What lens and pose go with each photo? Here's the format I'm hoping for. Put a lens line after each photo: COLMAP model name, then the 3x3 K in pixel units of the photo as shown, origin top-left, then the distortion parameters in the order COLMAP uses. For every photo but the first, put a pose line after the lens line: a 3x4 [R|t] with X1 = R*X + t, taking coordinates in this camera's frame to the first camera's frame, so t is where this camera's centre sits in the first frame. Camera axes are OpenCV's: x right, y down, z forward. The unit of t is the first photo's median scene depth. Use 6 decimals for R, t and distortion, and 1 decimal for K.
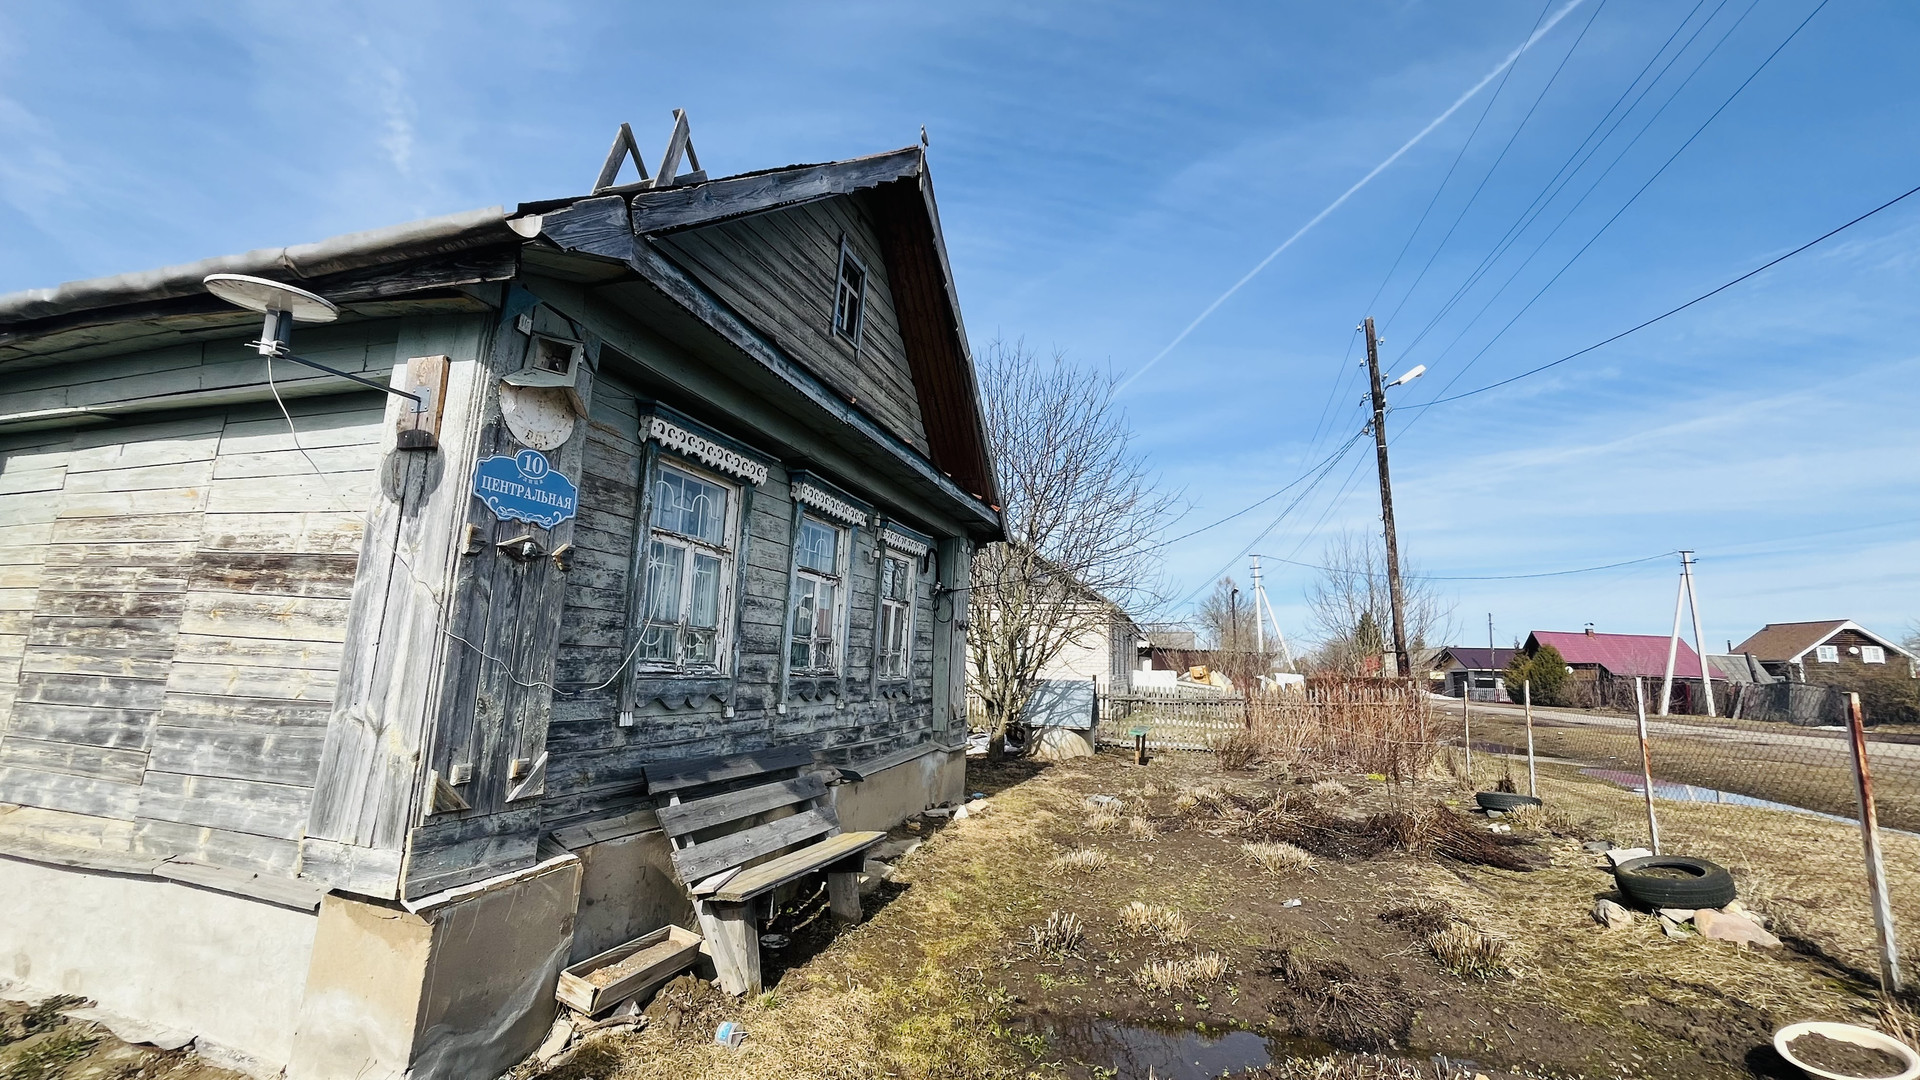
lens RADIAL K [[772.6, 0, 950.8], [0, 772.6, 535.4], [0, 0, 1]] dist [-0.003616, -0.000586]
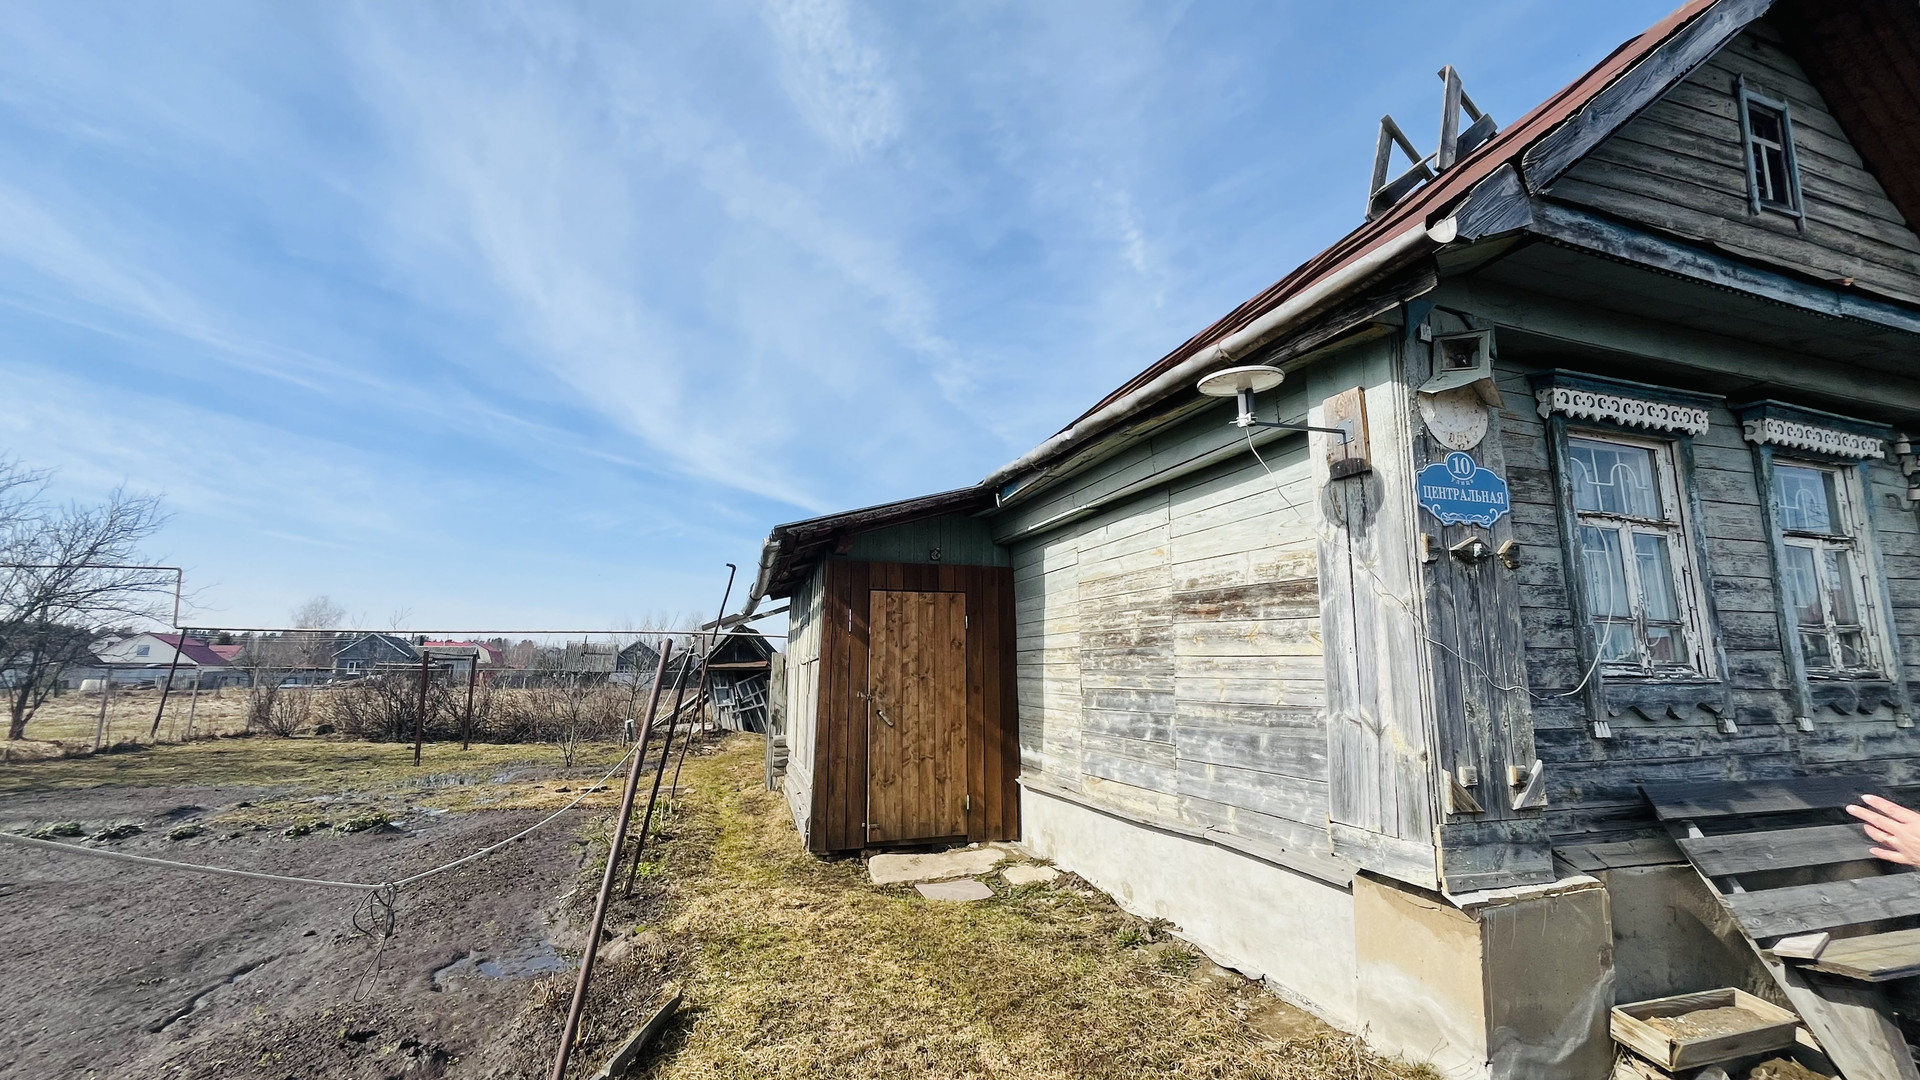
lens RADIAL K [[772.6, 0, 950.8], [0, 772.6, 535.4], [0, 0, 1]] dist [-0.003616, -0.000586]
pose [[0.598131, -0.170633, -0.783022, -0.155040], [0.151981, 0.983491, -0.098225, -0.005651], [0.786855, -0.060253, 0.614190, -0.115348]]
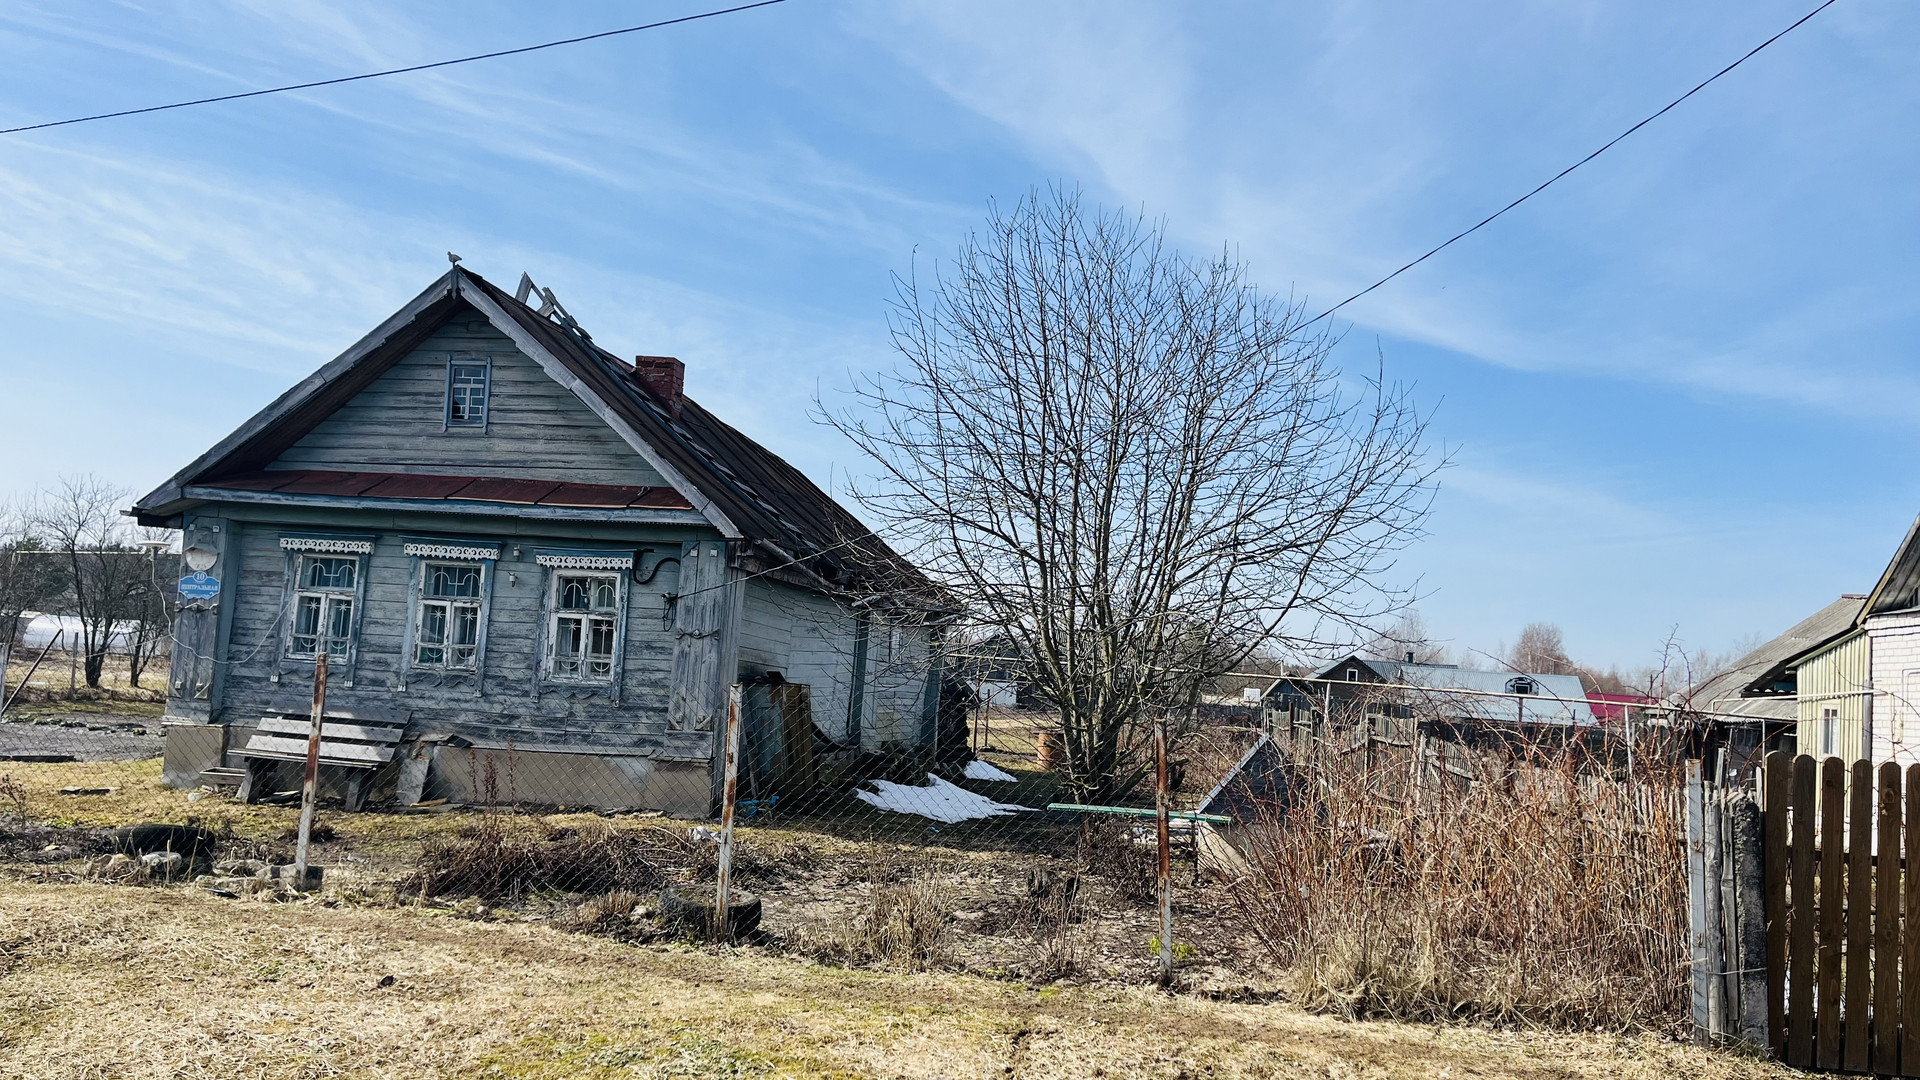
lens RADIAL K [[1479.0, 0, 960.0], [0, 1479.0, 540.0], [0, 0, 1]] dist [0.038844, -0.001796]
pose [[0.134945, -0.115102, -0.984145, 4.485811], [0.106228, 0.989186, -0.101126, 0.534092], [0.985142, -0.090897, 0.145713, 2.579829]]
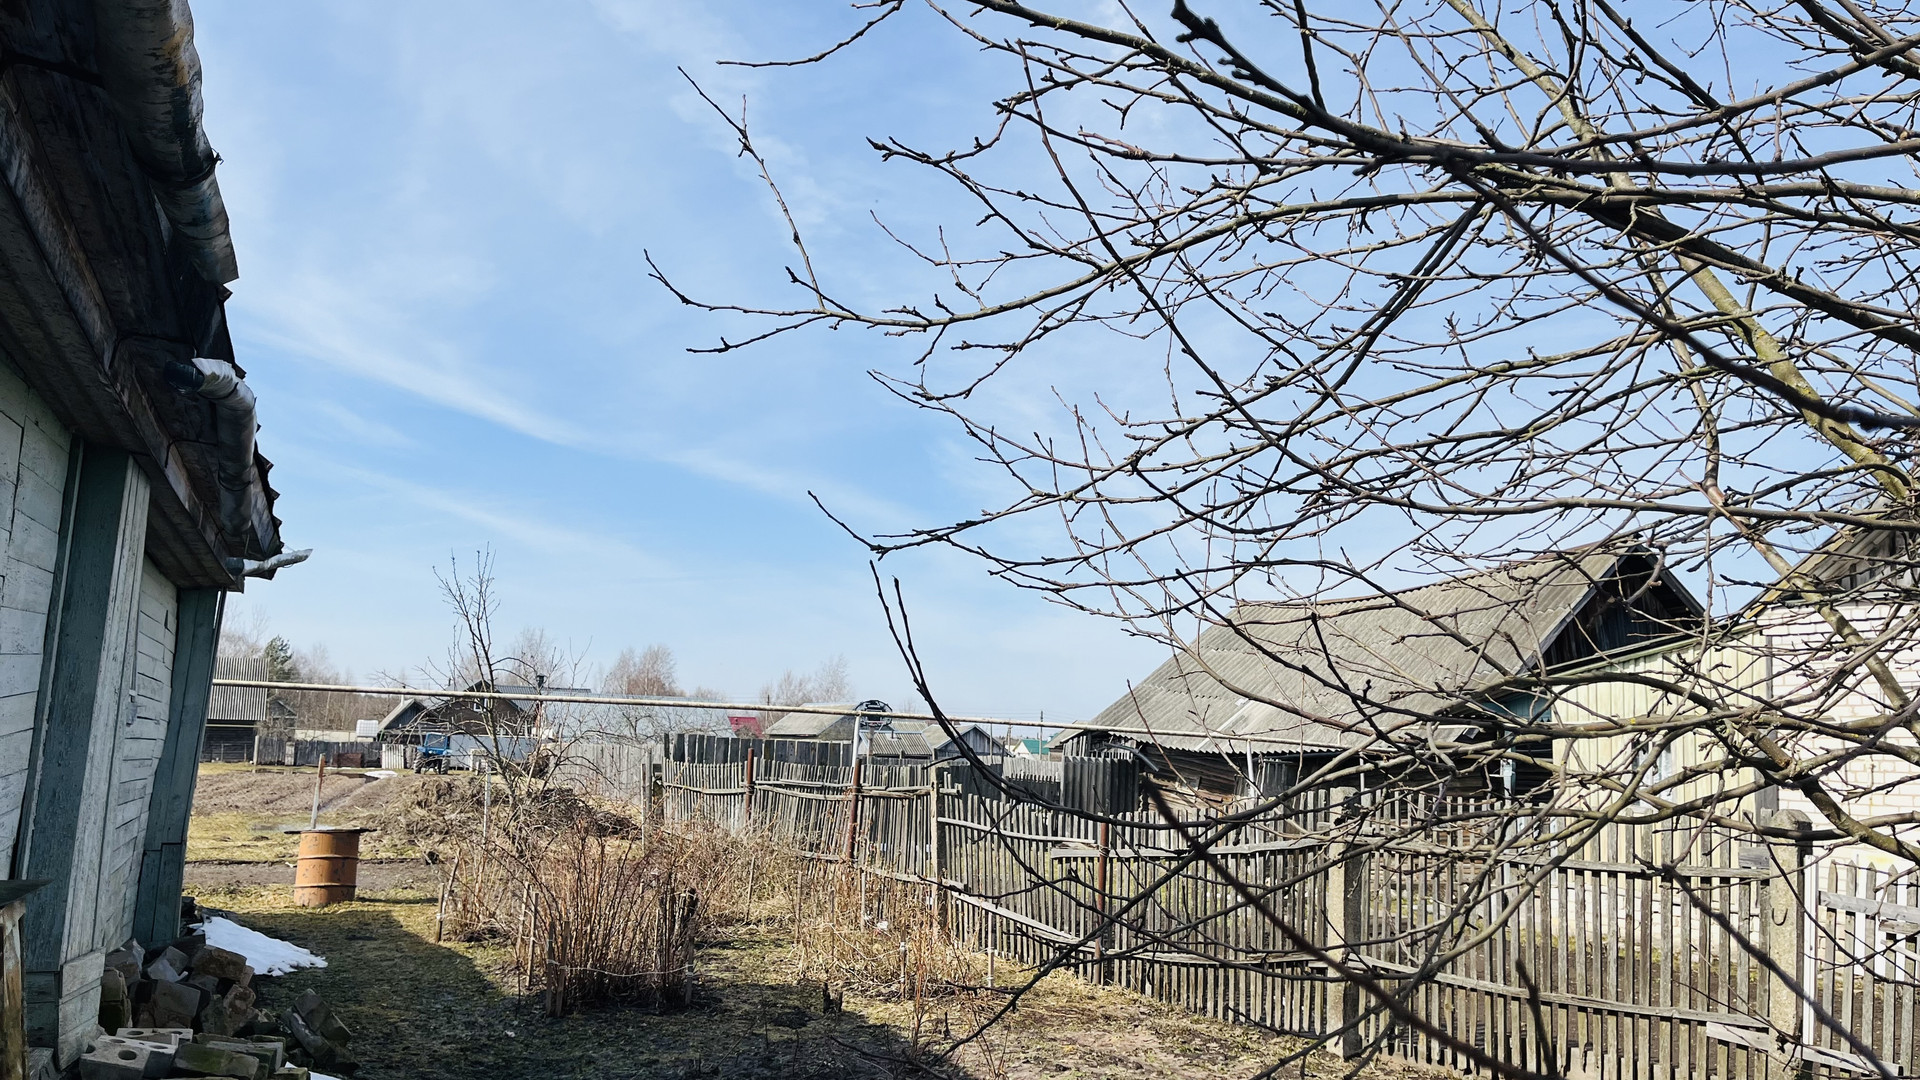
lens RADIAL K [[1446.6, 0, 960.4], [0, 1446.6, 554.8], [0, 0, 1]] dist [0.049810, -0.104165]
pose [[0.690719, -0.103766, -0.715639, 0.166110], [0.104716, 0.993572, -0.042995, 0.413182], [0.715501, -0.045241, 0.697145, 2.618132]]
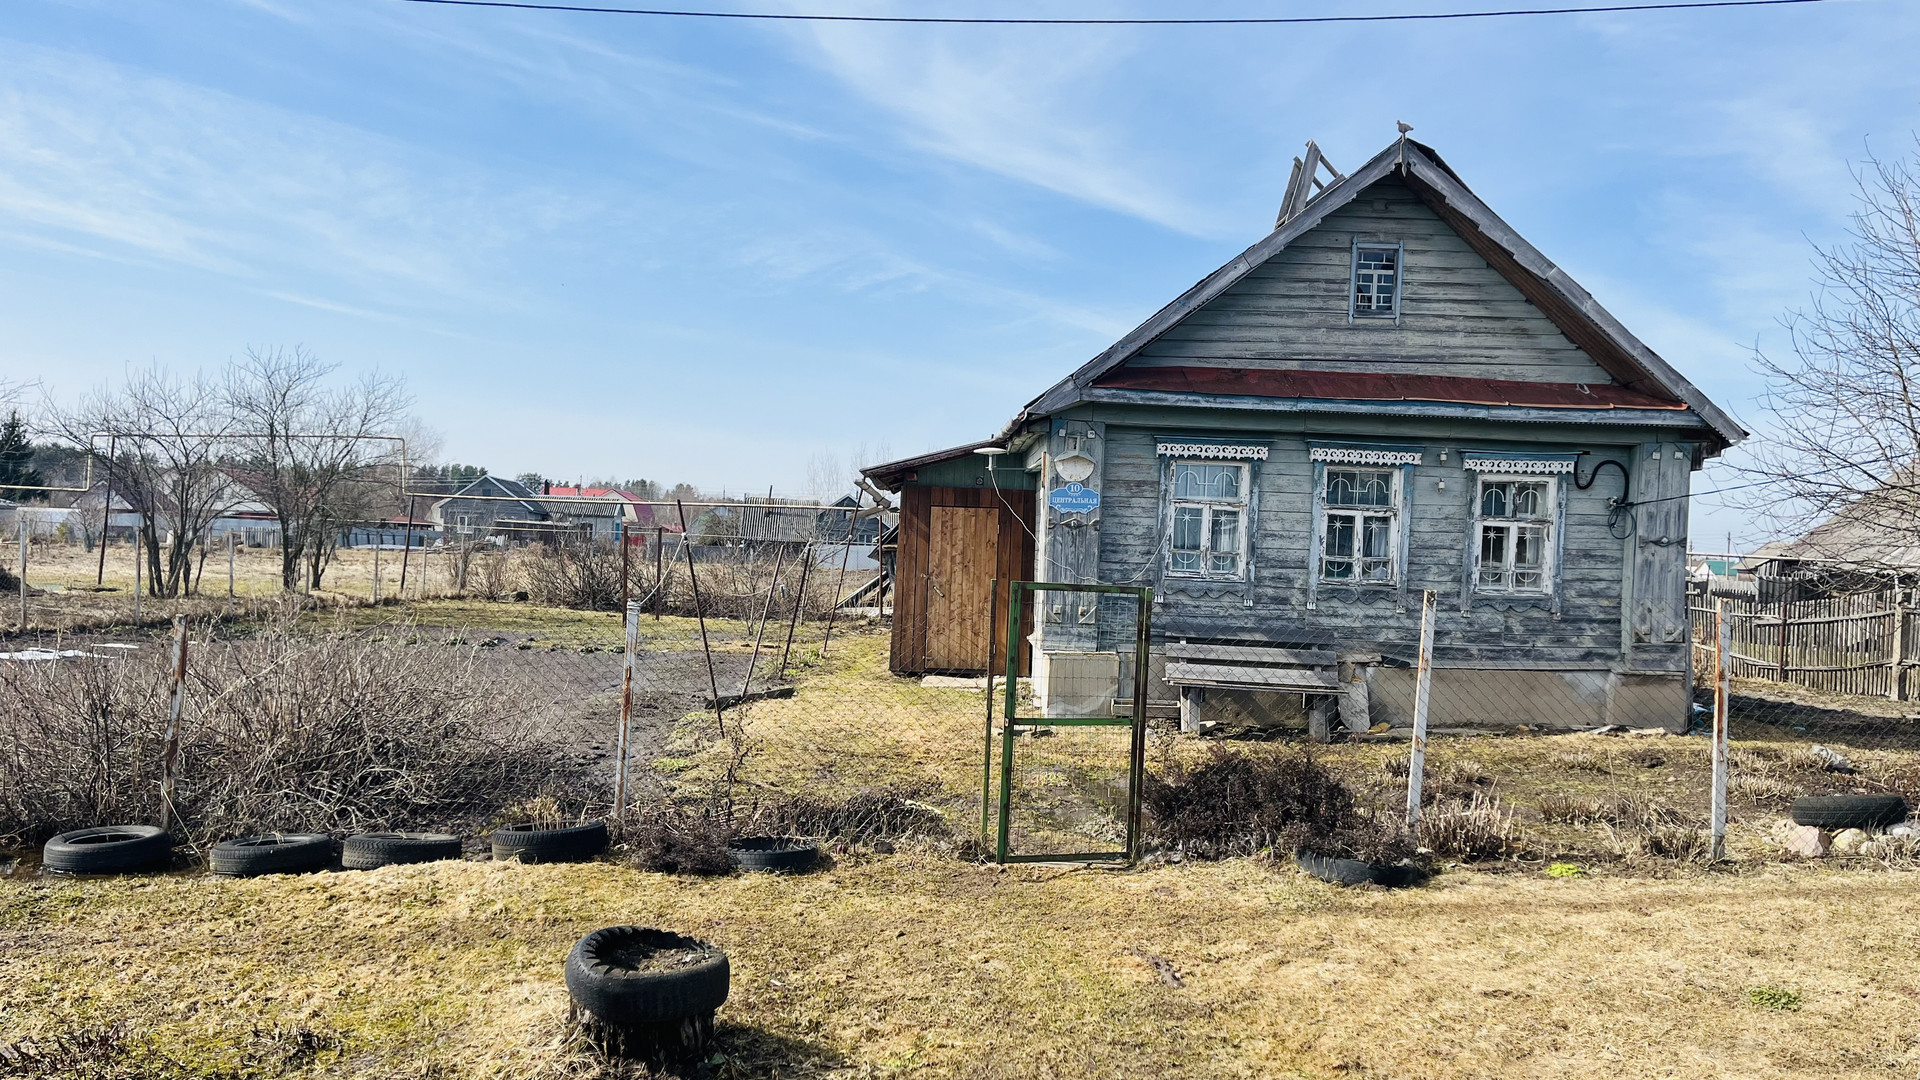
lens RADIAL K [[1446.6, 0, 960.4], [0, 1446.6, 554.8], [0, 0, 1]] dist [0.049810, -0.104165]
pose [[0.327941, -0.013693, -0.944599, 3.246487], [0.131323, 0.990848, 0.031229, -0.065956], [0.935526, -0.134288, 0.326738, -0.757170]]
